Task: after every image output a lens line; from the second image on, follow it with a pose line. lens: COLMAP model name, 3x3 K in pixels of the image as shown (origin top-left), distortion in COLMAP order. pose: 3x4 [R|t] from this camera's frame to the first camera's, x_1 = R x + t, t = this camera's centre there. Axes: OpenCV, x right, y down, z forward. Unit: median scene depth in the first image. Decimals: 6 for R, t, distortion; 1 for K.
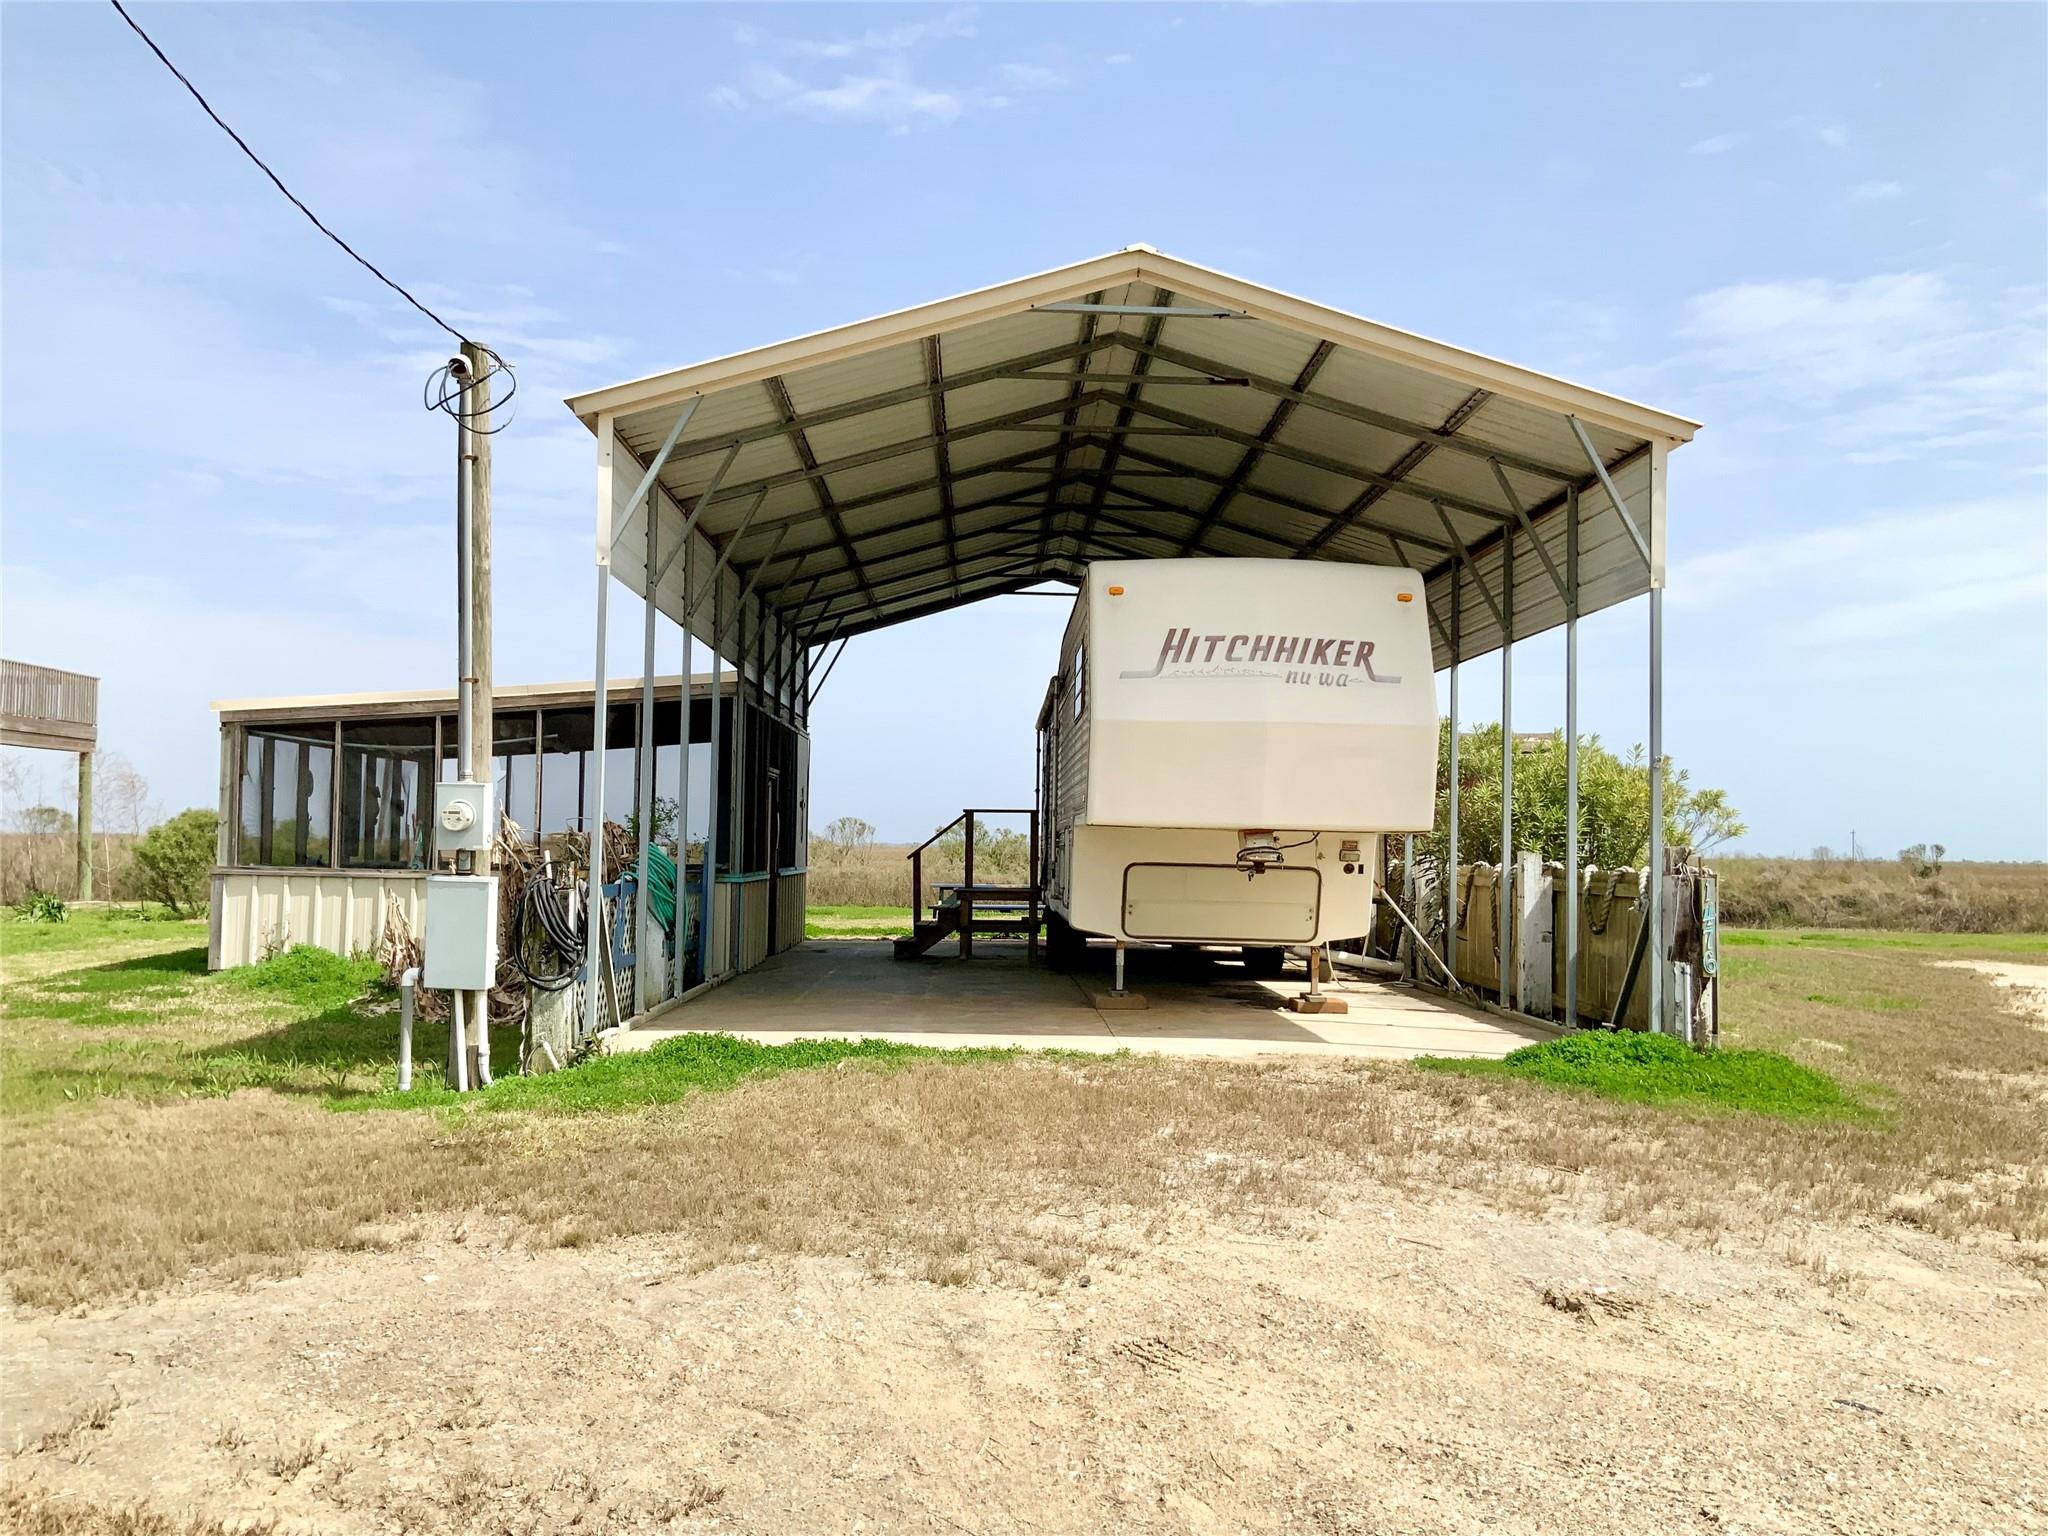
lens RADIAL K [[1696.8, 0, 1031.3], [0, 1696.8, 767.0], [0, 0, 1]] dist [0.075204, -0.144991]
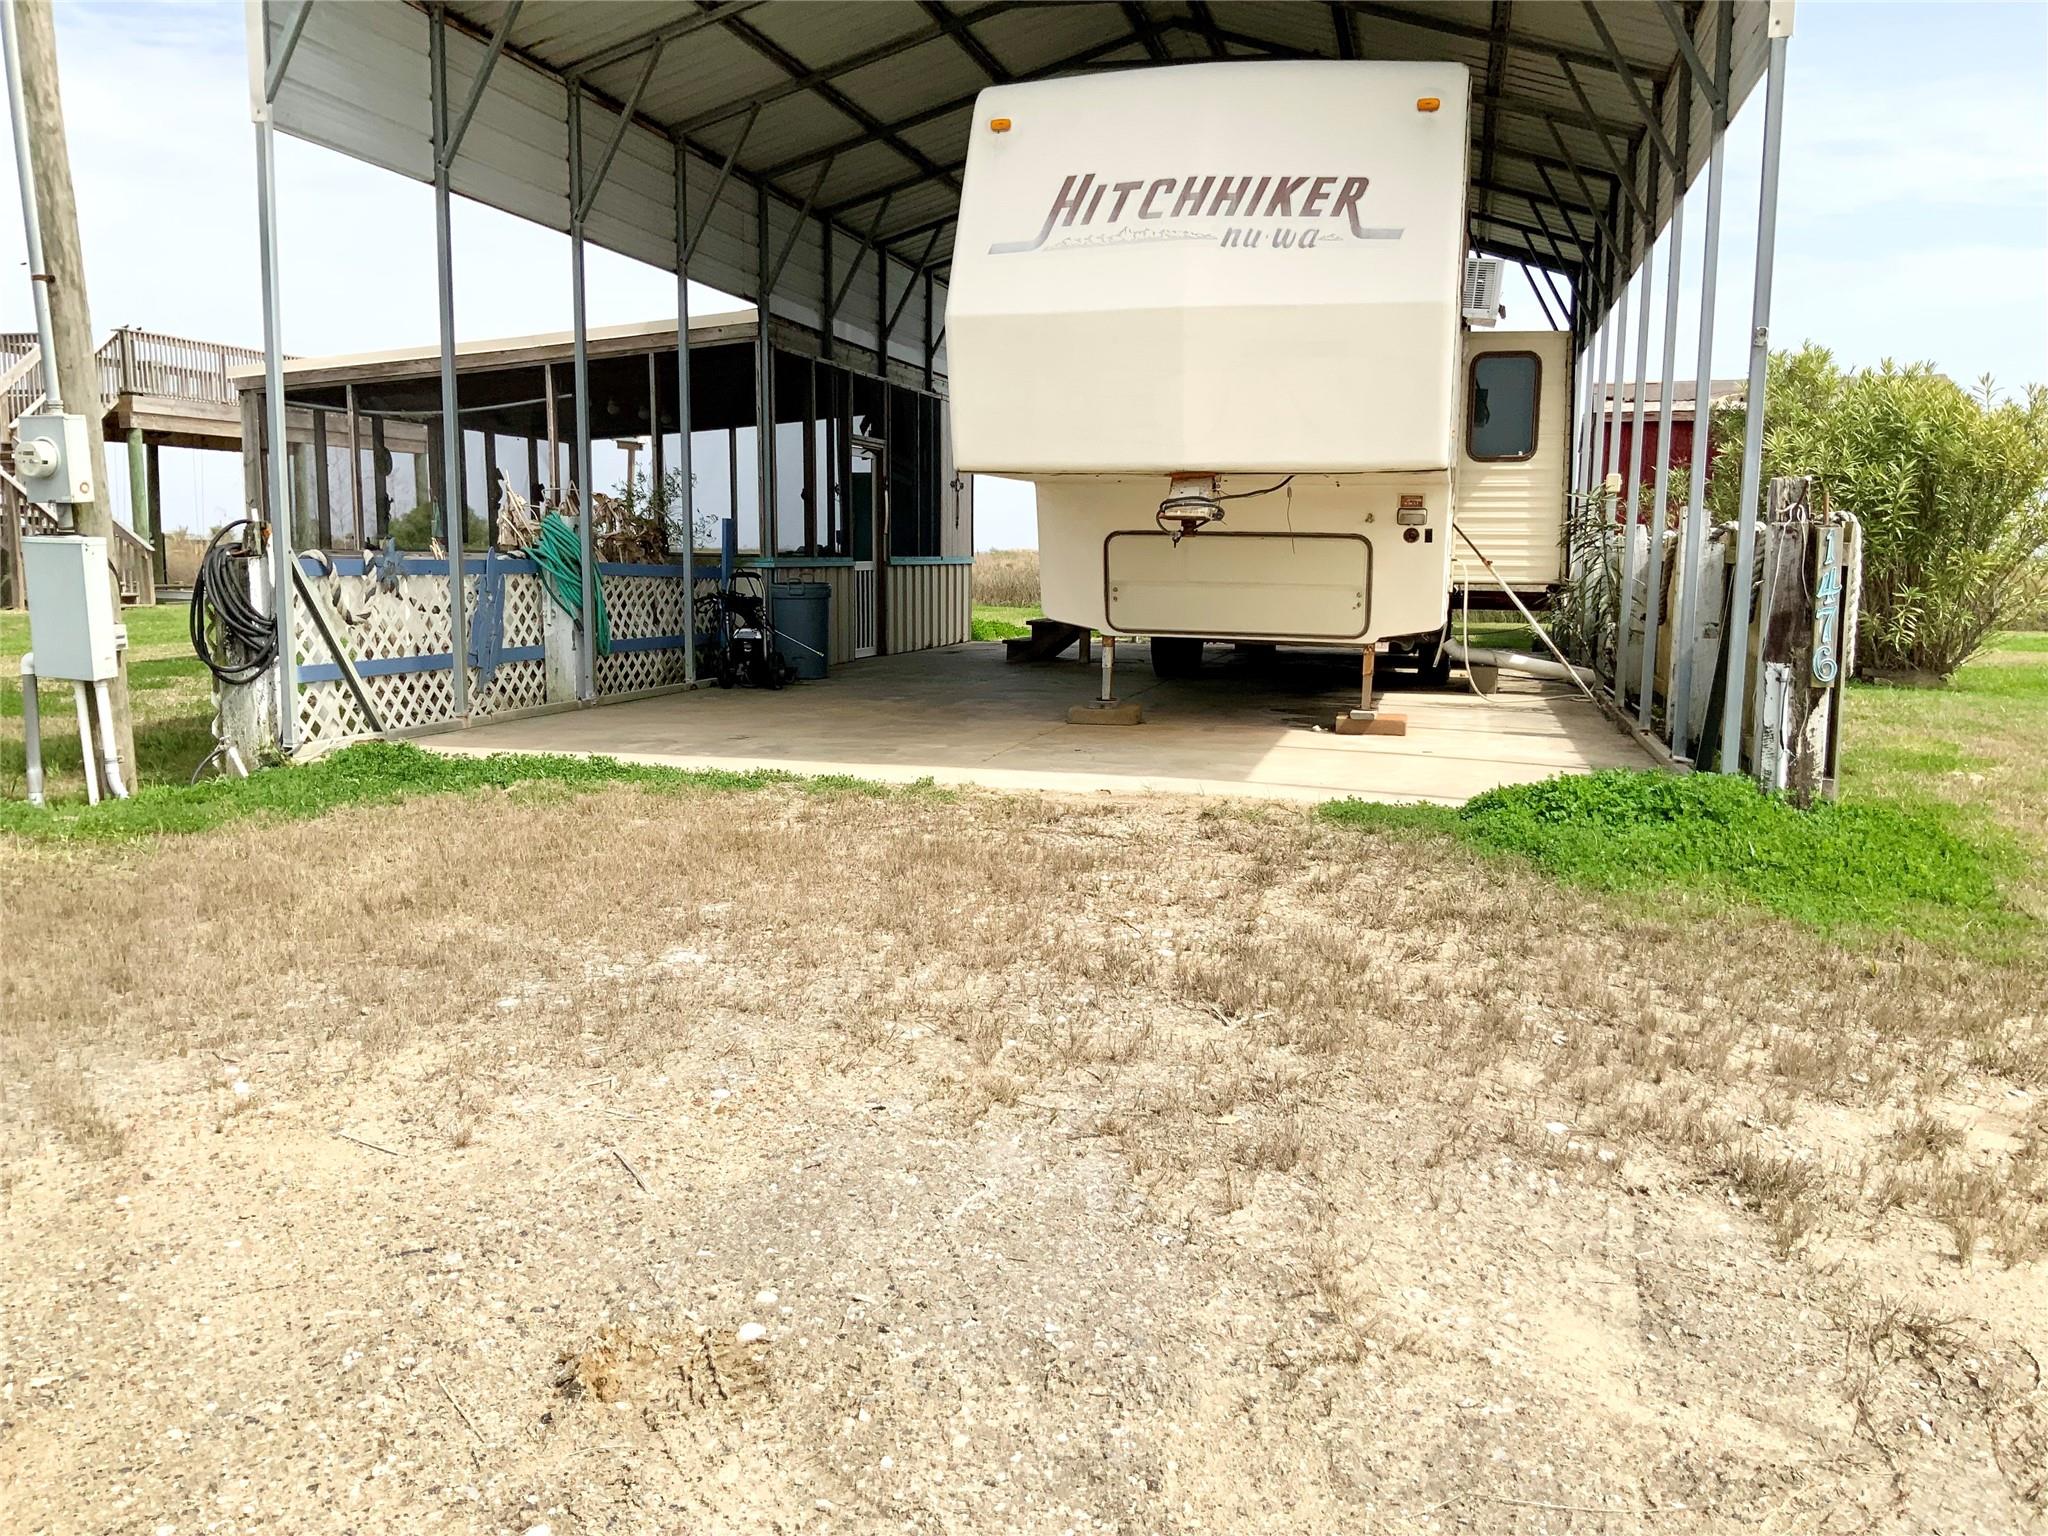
lens RADIAL K [[1696.8, 0, 1016.1], [0, 1696.8, 810.6], [0, 0, 1]] dist [0.075204, -0.144991]
pose [[0.964432, 0.033284, -0.262226, 0.253432], [0.018470, 0.981131, 0.192462, 0.037481], [0.263684, -0.190460, 0.945619, 0.293743]]
